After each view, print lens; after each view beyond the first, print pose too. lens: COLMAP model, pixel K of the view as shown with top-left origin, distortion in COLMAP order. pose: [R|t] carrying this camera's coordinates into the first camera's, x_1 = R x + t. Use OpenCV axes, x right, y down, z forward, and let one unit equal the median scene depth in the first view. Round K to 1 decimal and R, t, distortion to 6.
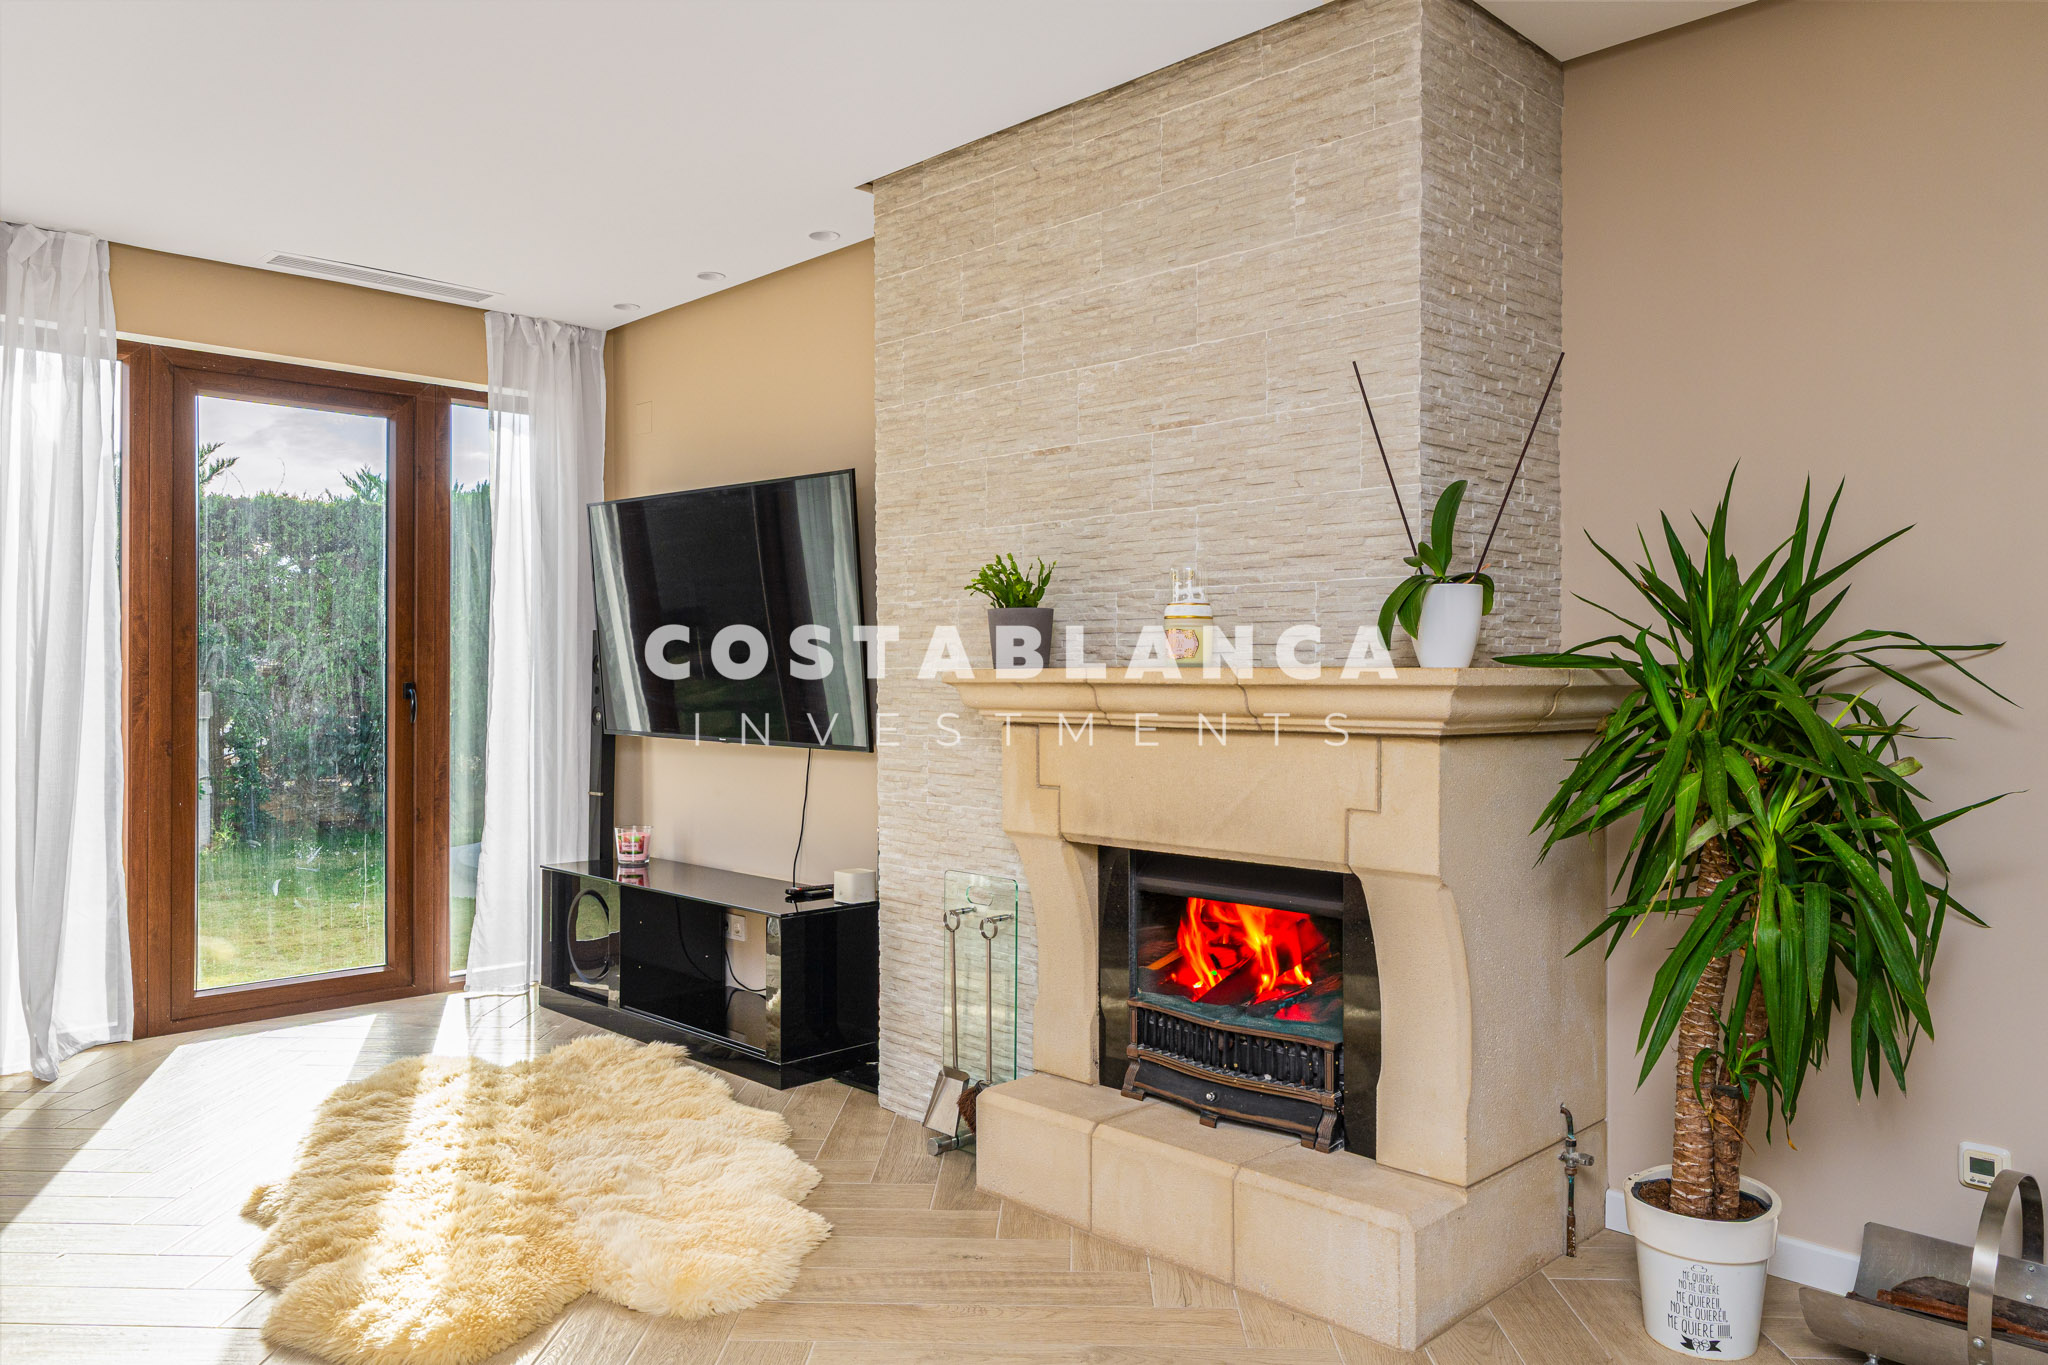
lens RADIAL K [[1438.3, 0, 1012.4], [0, 1438.3, 669.0], [0, 0, 1]] dist [0.006381, -0.000343]
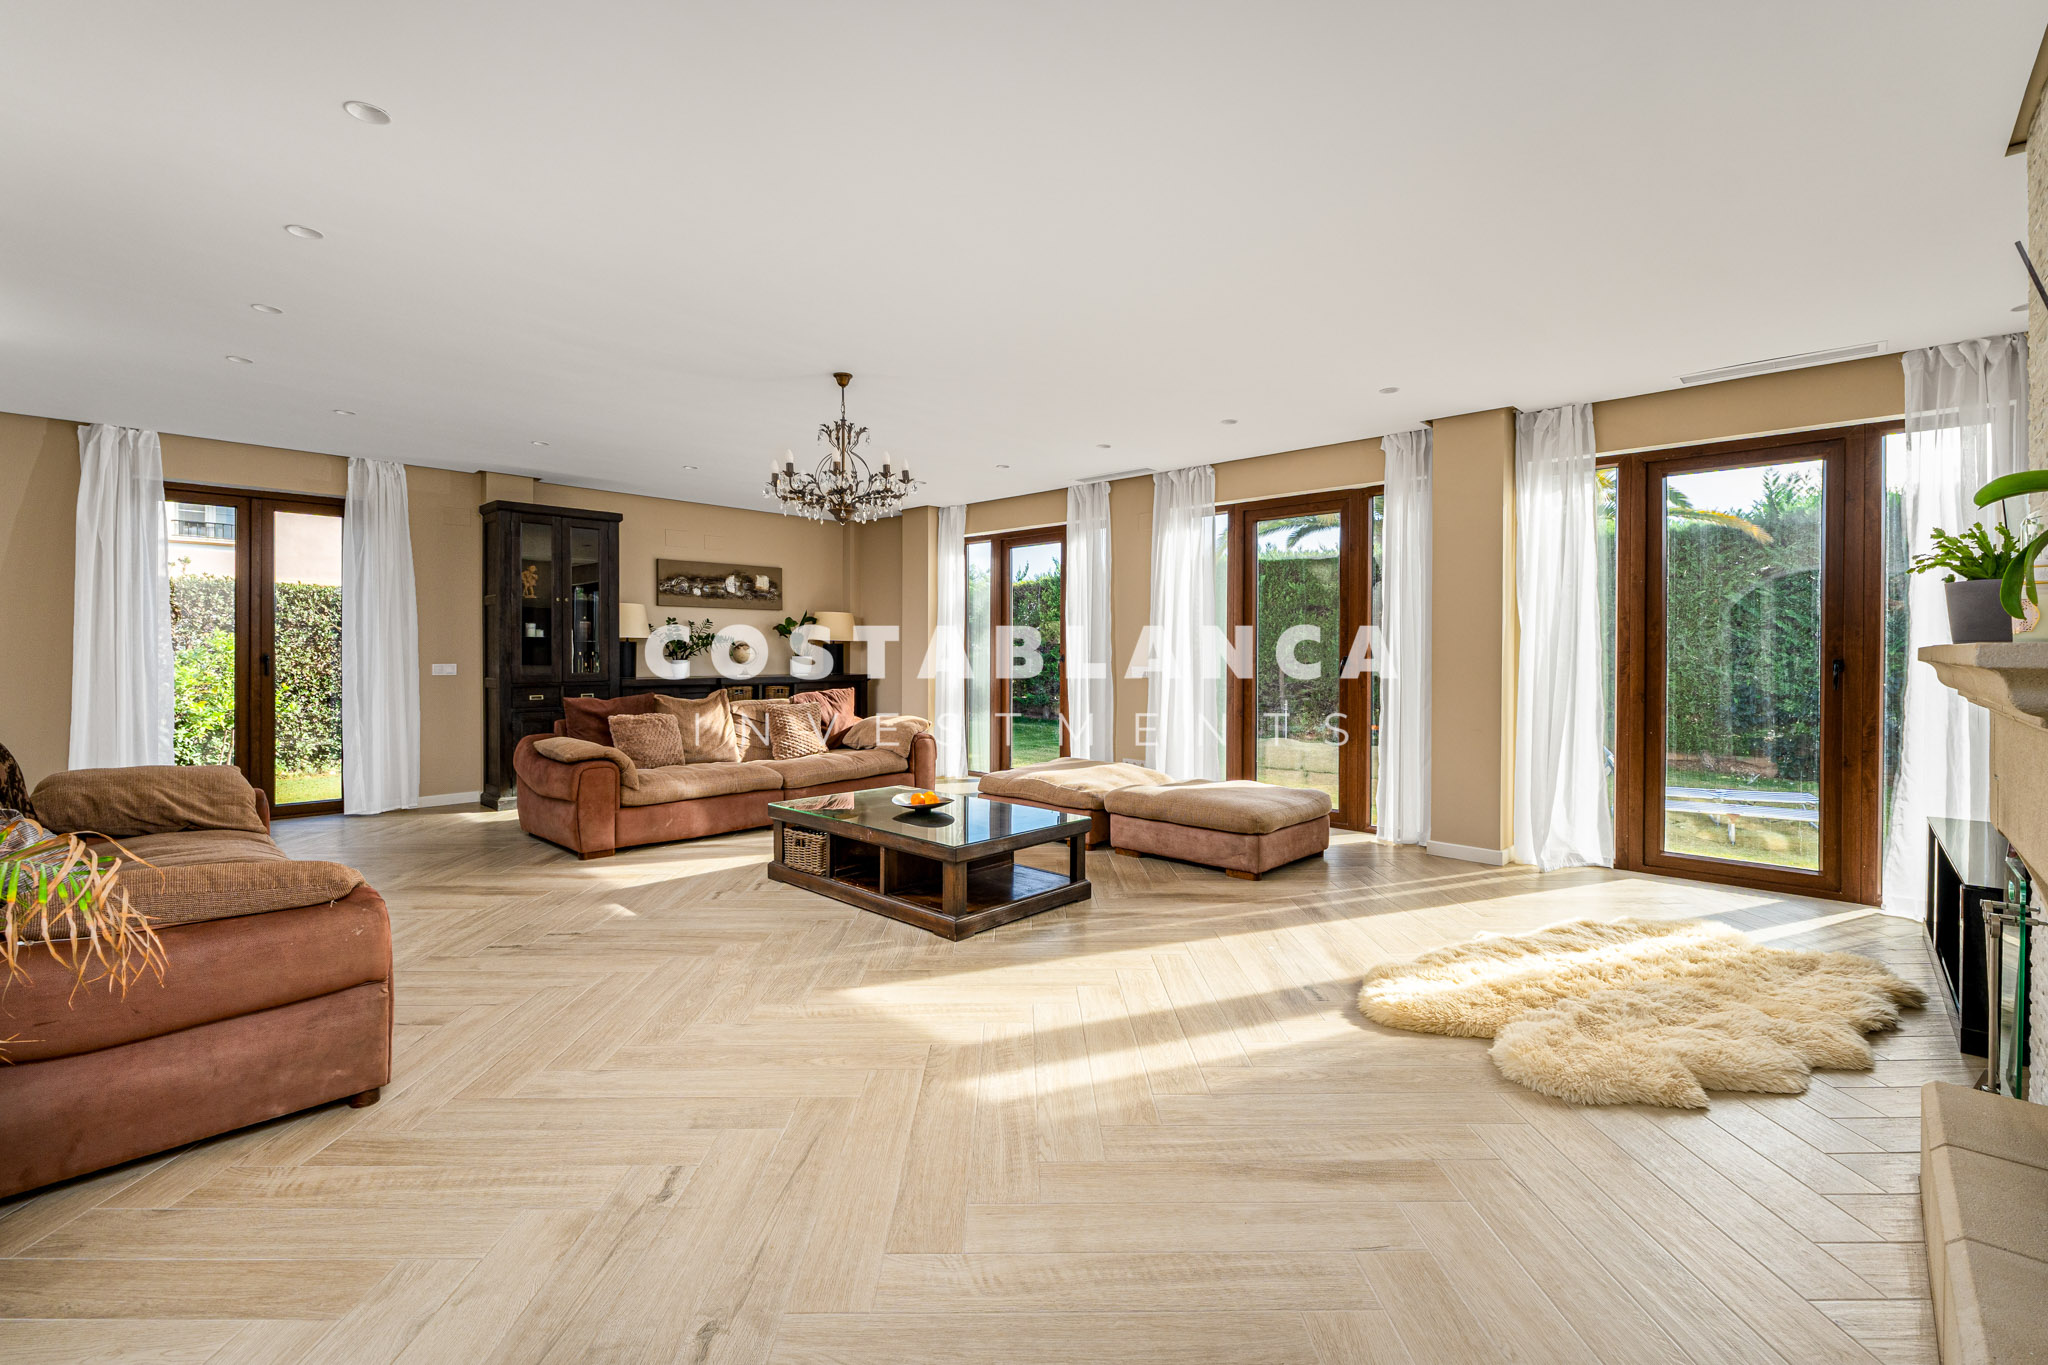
lens RADIAL K [[871.0, 0, 1014.7], [0, 871.0, 660.9], [0, 0, 1]] dist [-0.005778, 0.000207]
pose [[0.043327, 0.010847, -0.999002, 0.514311], [0.001997, 0.999938, 0.010944, 0.001393], [0.999059, -0.002469, 0.043303, 0.344431]]
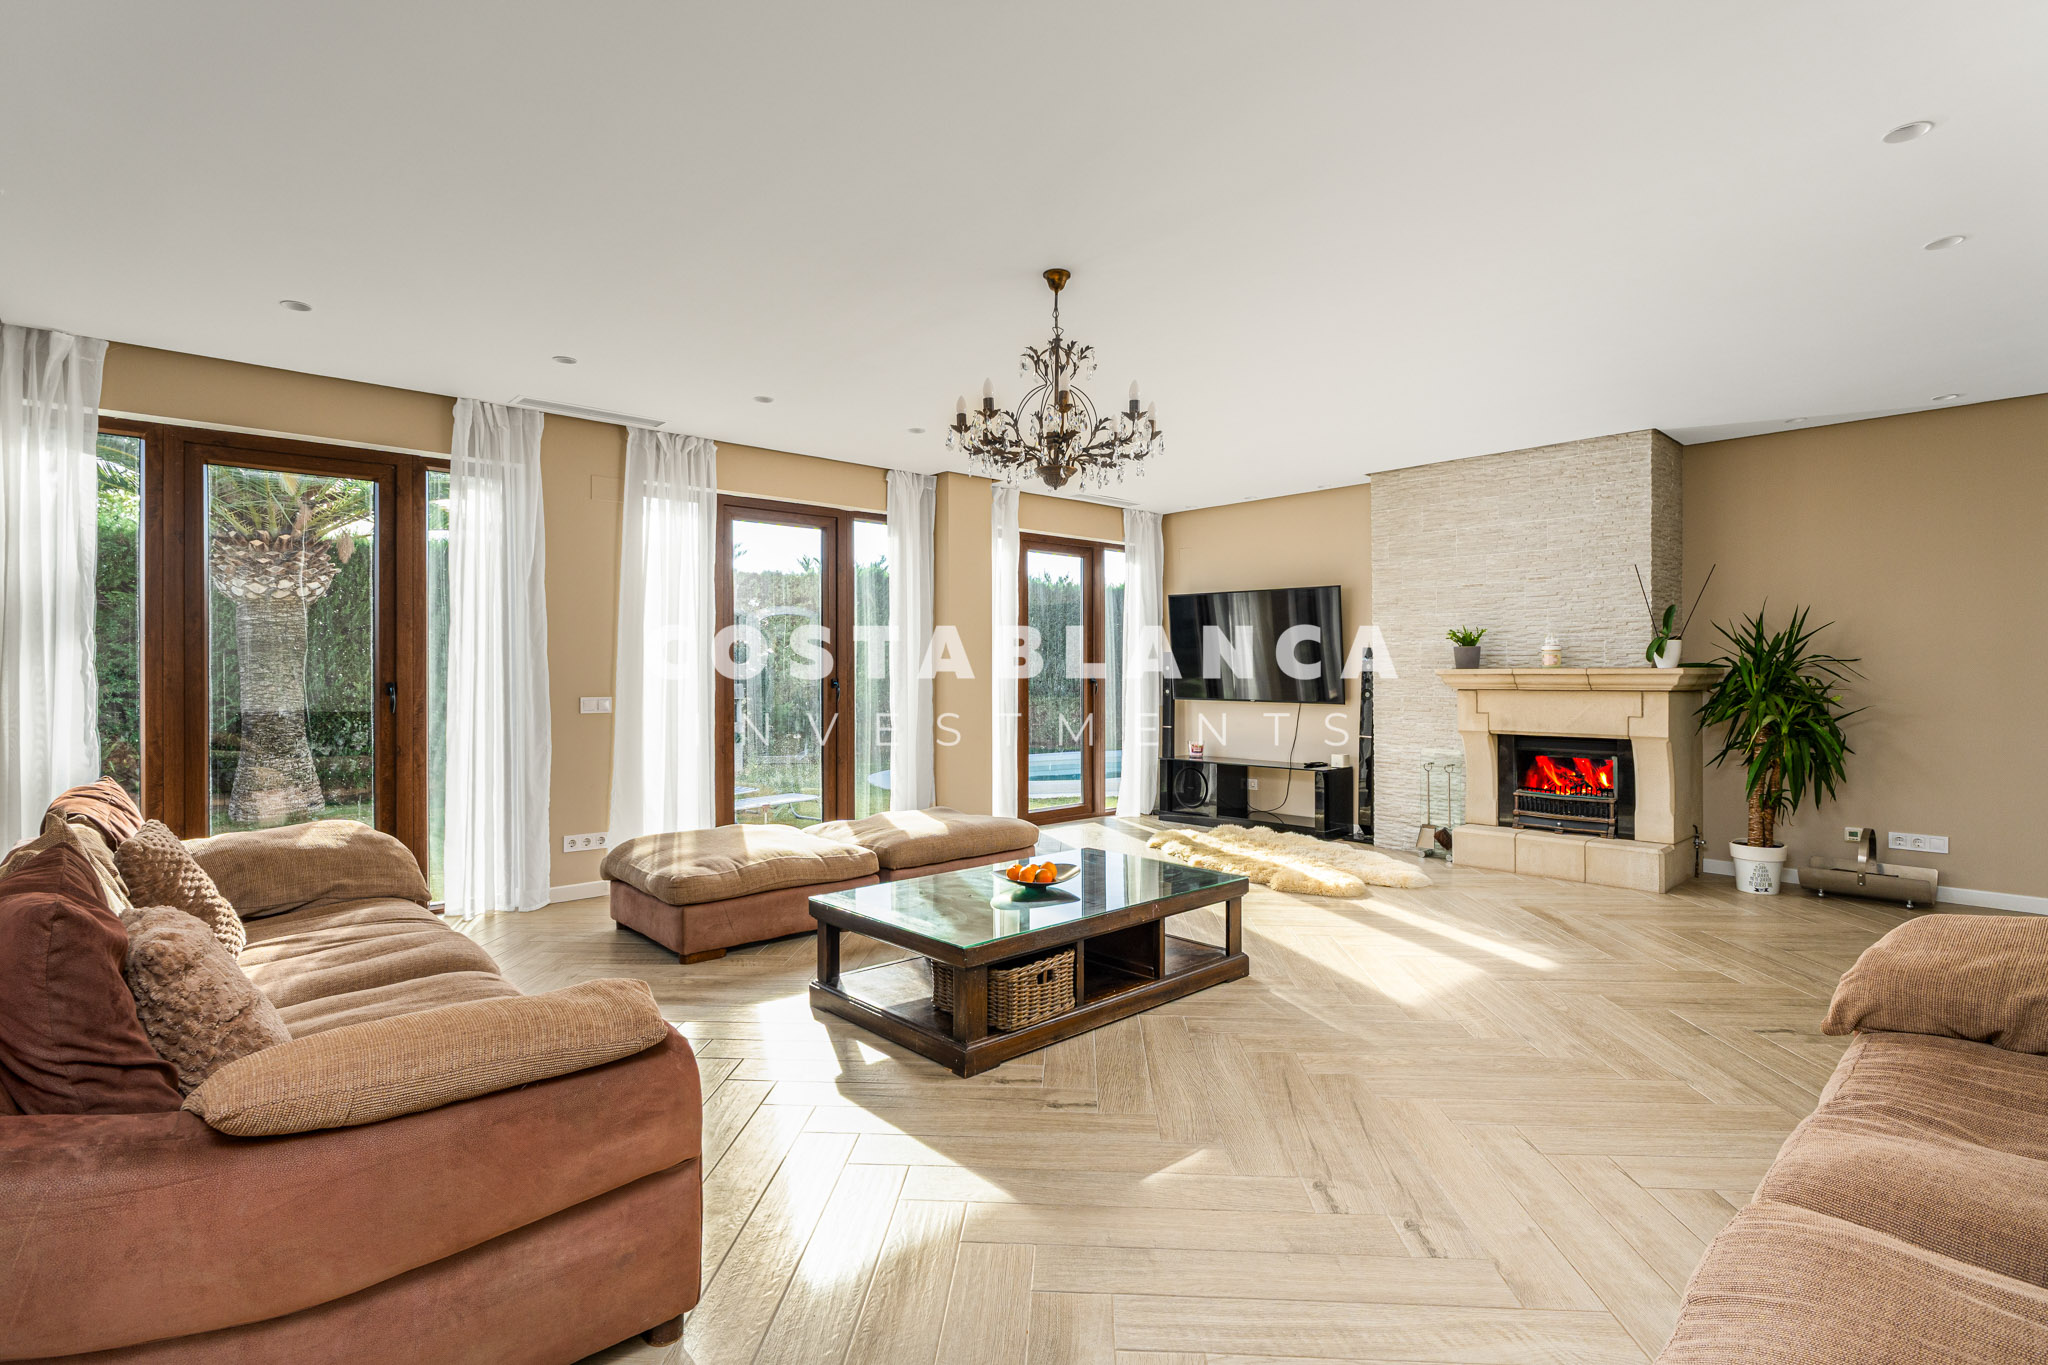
lens RADIAL K [[997.6, 0, 1022.3], [0, 997.6, 673.5], [0, 0, 1]] dist [0.002031, -0.000841]
pose [[0.999804, -0.004808, -0.019184, -0.767707], [0.004929, 0.999968, 0.006227, -0.007703], [0.019154, -0.006320, 0.999797, -0.837955]]
